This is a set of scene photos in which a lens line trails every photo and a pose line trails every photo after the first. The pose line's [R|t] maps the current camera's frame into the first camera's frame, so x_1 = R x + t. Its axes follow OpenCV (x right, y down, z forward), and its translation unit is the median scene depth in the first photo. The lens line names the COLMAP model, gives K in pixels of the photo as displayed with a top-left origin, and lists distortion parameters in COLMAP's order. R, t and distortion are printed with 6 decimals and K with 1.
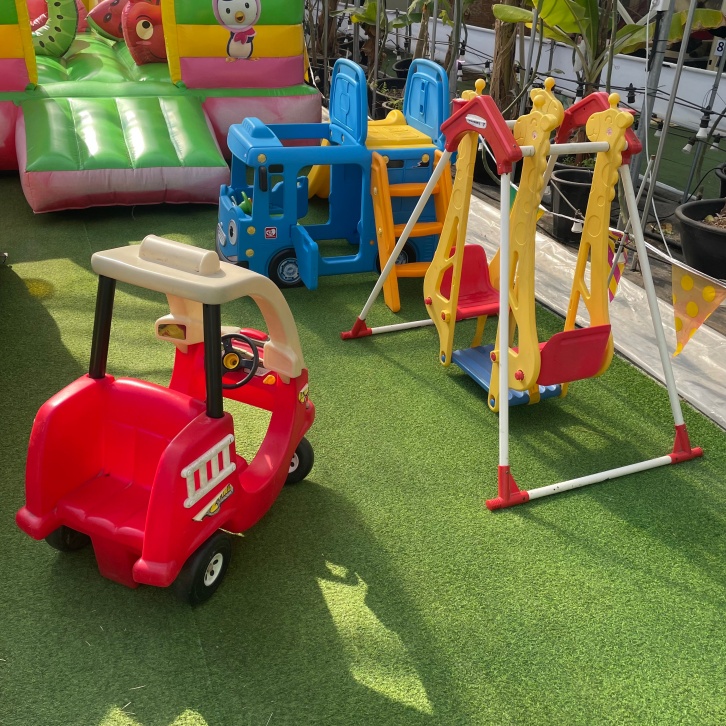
lens RADIAL K [[720.8, 0, 369.2], [0, 720.8, 348.2], [0, 0, 1]] dist [0.099953, -0.123246]
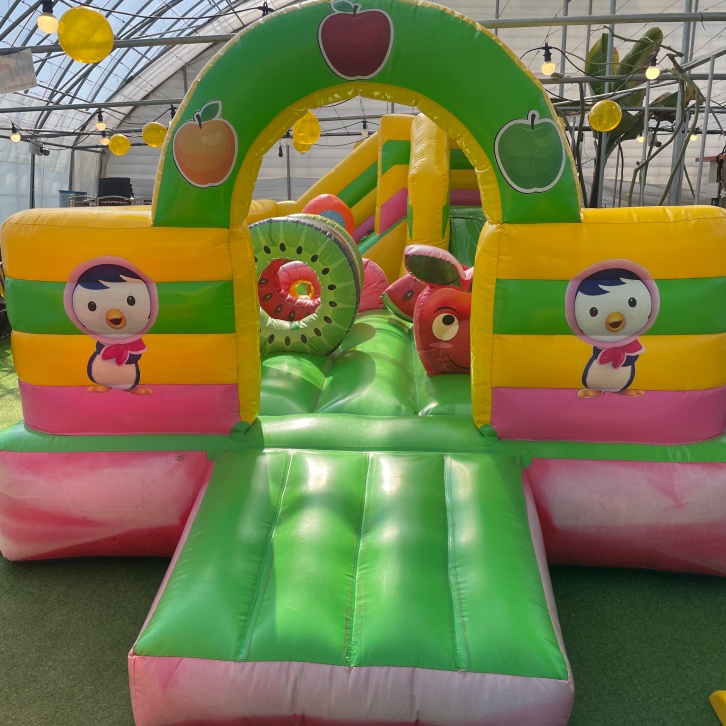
lens RADIAL K [[720.8, 0, 369.2], [0, 720.8, 348.2], [0, 0, 1]] dist [0.099953, -0.123246]
pose [[0.912664, 0.048238, -0.405854, -0.122575], [-0.166739, 0.950562, -0.261974, -0.263590], [0.373152, 0.306766, 0.875587, 0.475346]]
